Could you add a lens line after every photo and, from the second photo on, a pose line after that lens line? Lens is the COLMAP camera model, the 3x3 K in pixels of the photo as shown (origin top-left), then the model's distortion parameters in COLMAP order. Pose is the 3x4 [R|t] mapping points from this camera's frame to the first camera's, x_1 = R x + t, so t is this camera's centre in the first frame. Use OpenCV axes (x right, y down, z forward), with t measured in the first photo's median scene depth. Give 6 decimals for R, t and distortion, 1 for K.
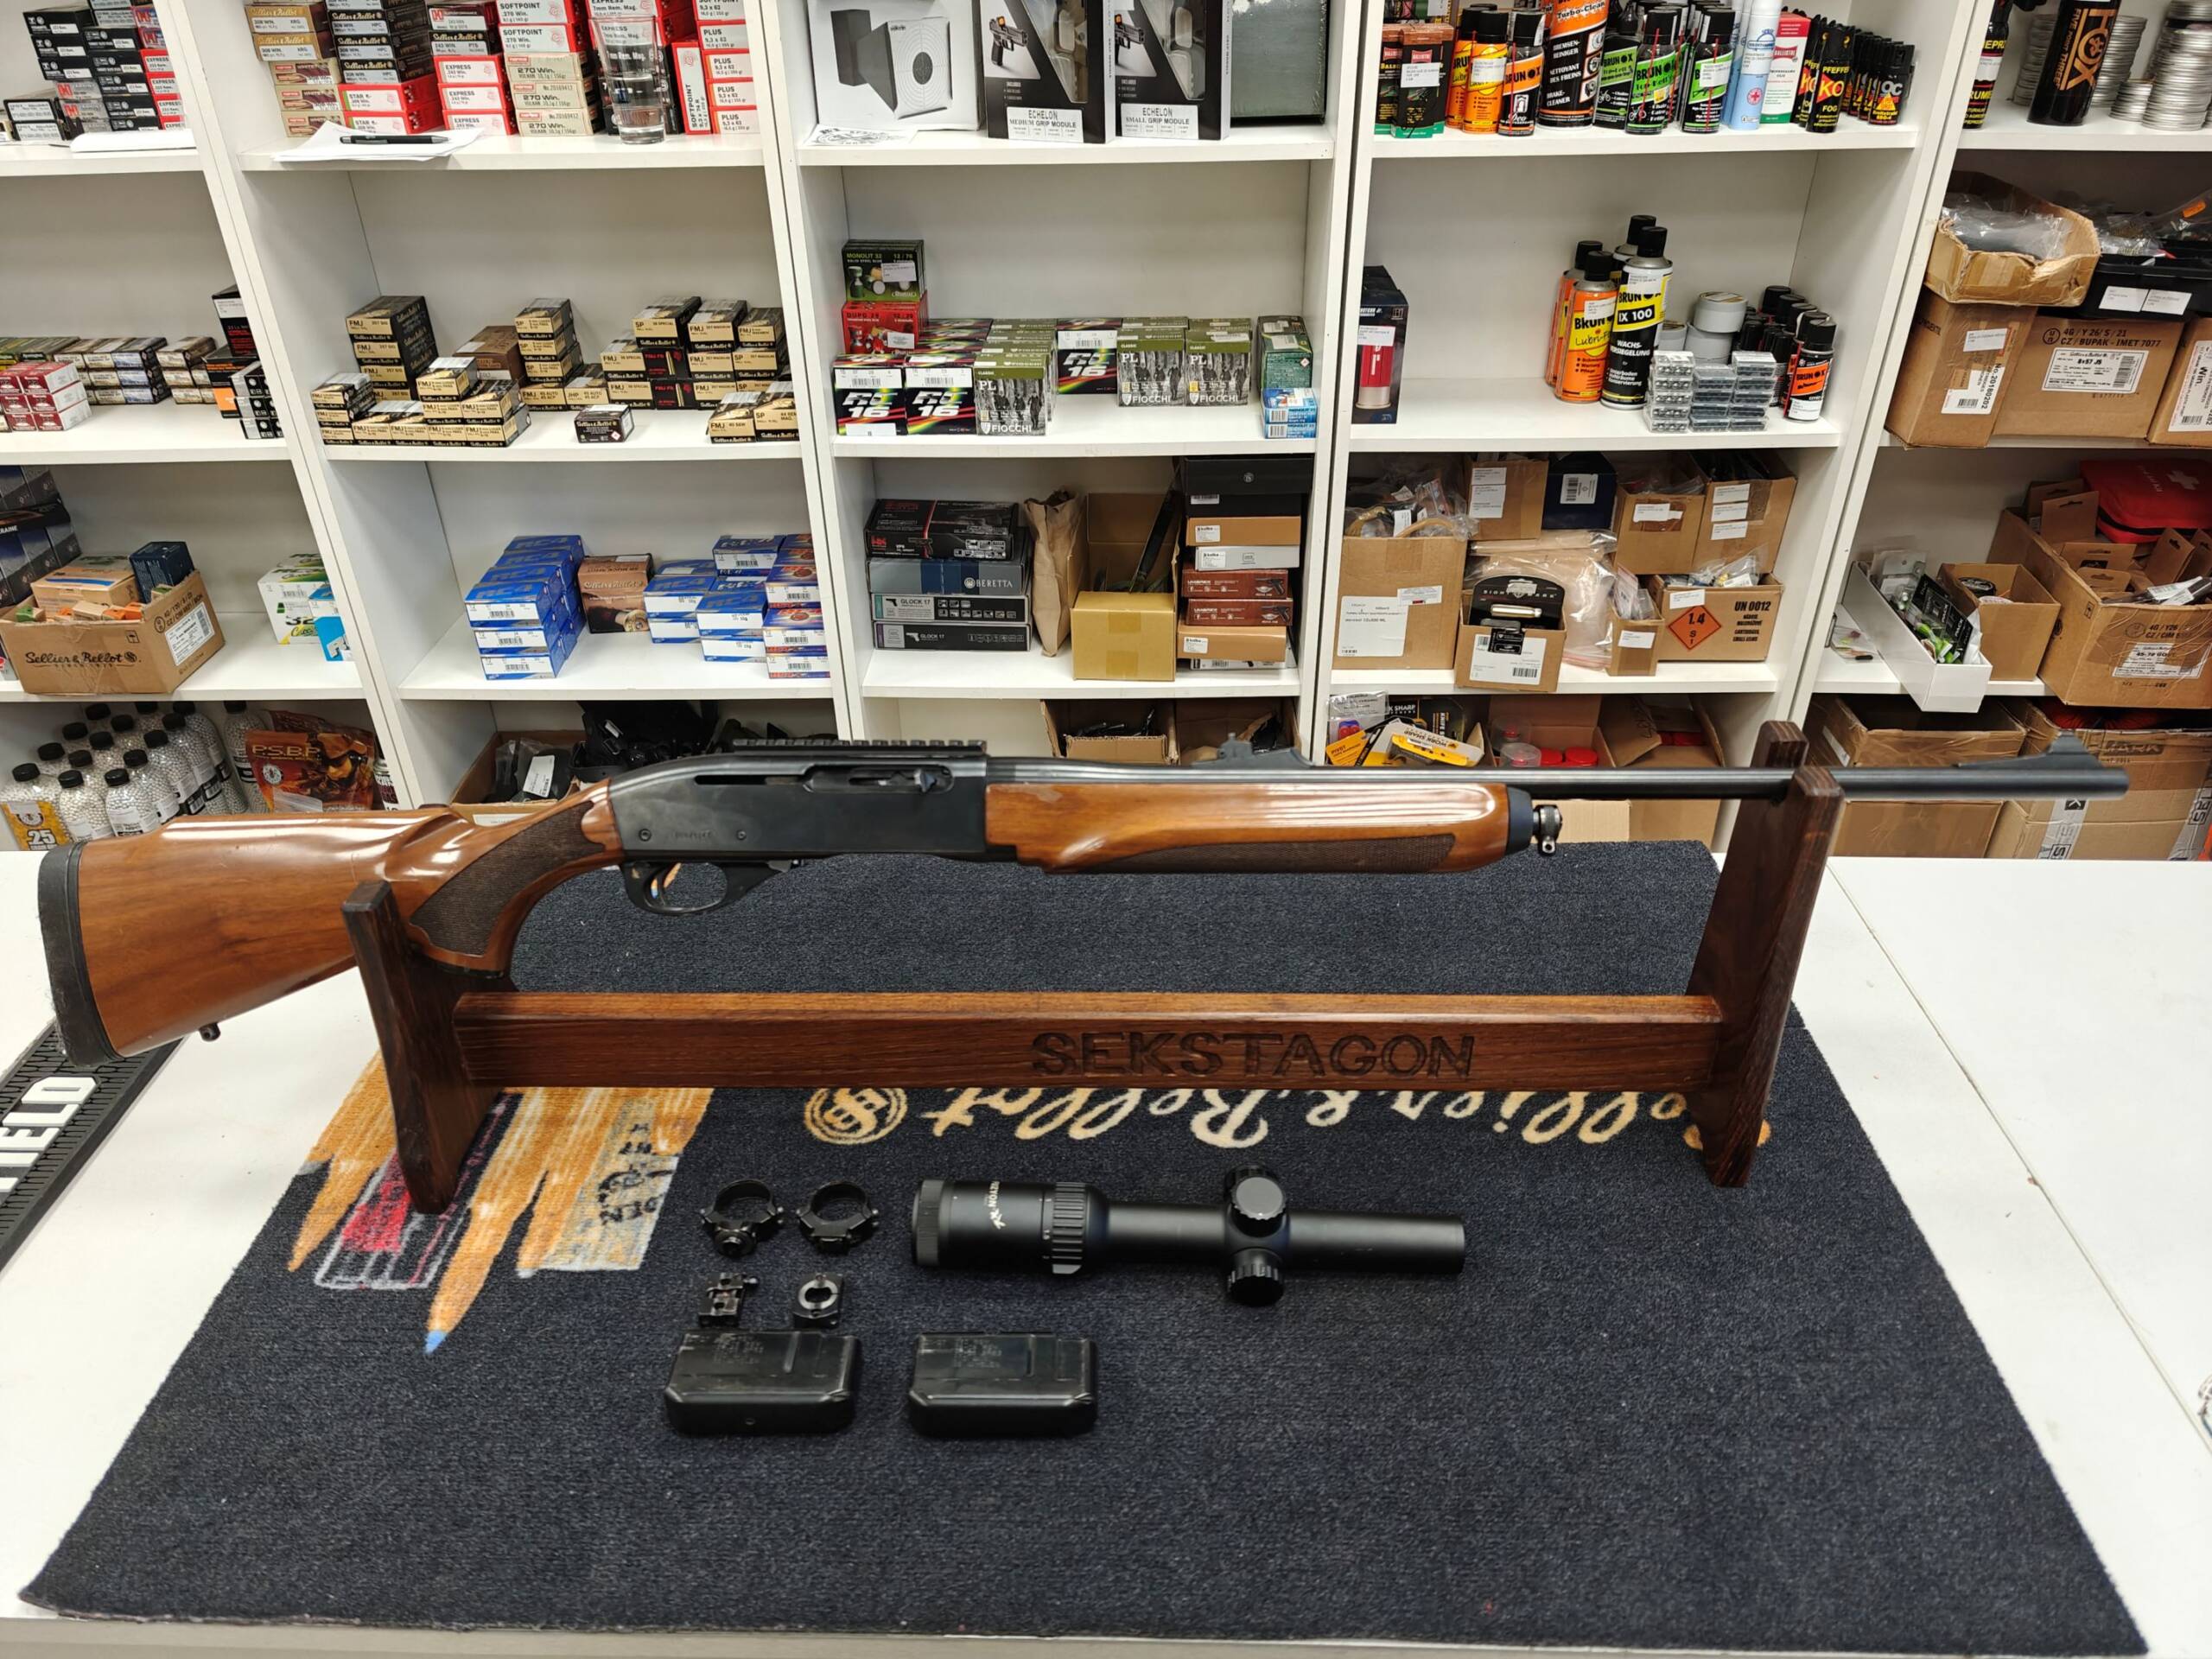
lens RADIAL K [[1565.2, 0, 1099.0], [0, 1565.2, 831.6], [0, 0, 1]] dist [0.026362, -0.047424]
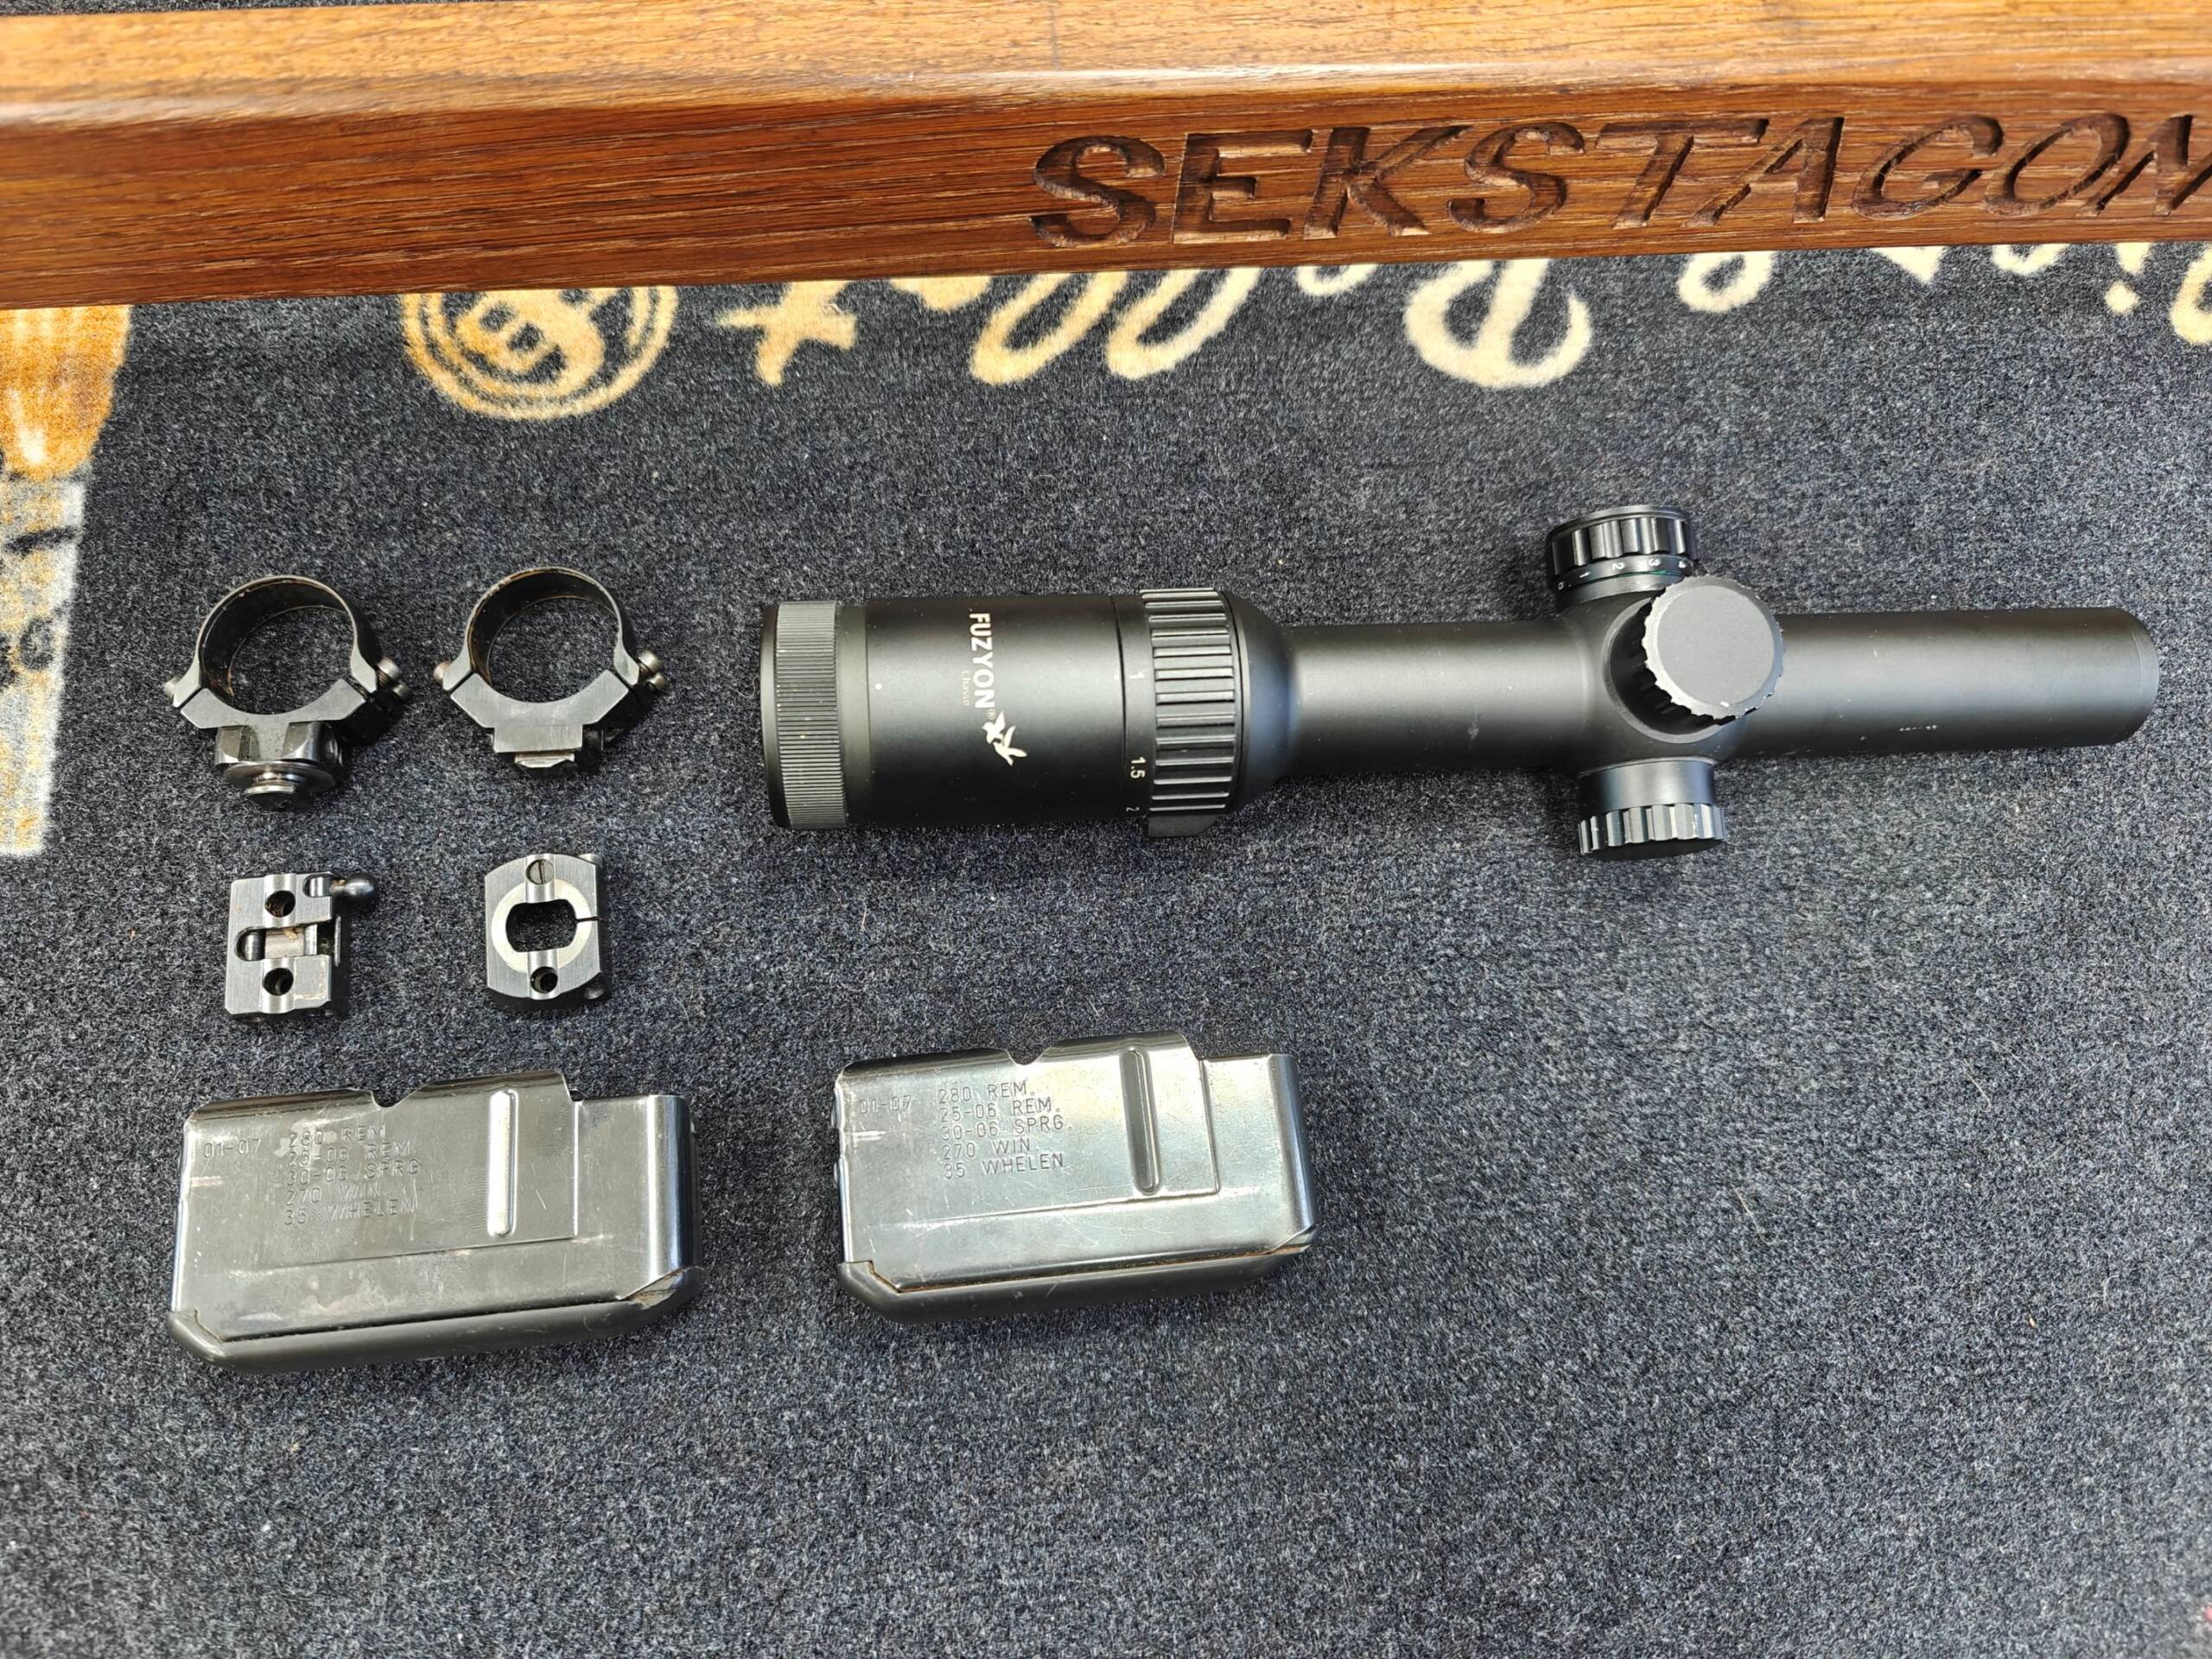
lens RADIAL K [[1565.2, 0, 1099.0], [0, 1565.2, 831.6], [0, 0, 1]] dist [0.026362, -0.047424]
pose [[0.990839, -0.083053, 0.106493, -0.075231], [-0.007296, 0.754472, 0.656291, 0.022471], [-0.134853, -0.651056, 0.746955, 0.643564]]
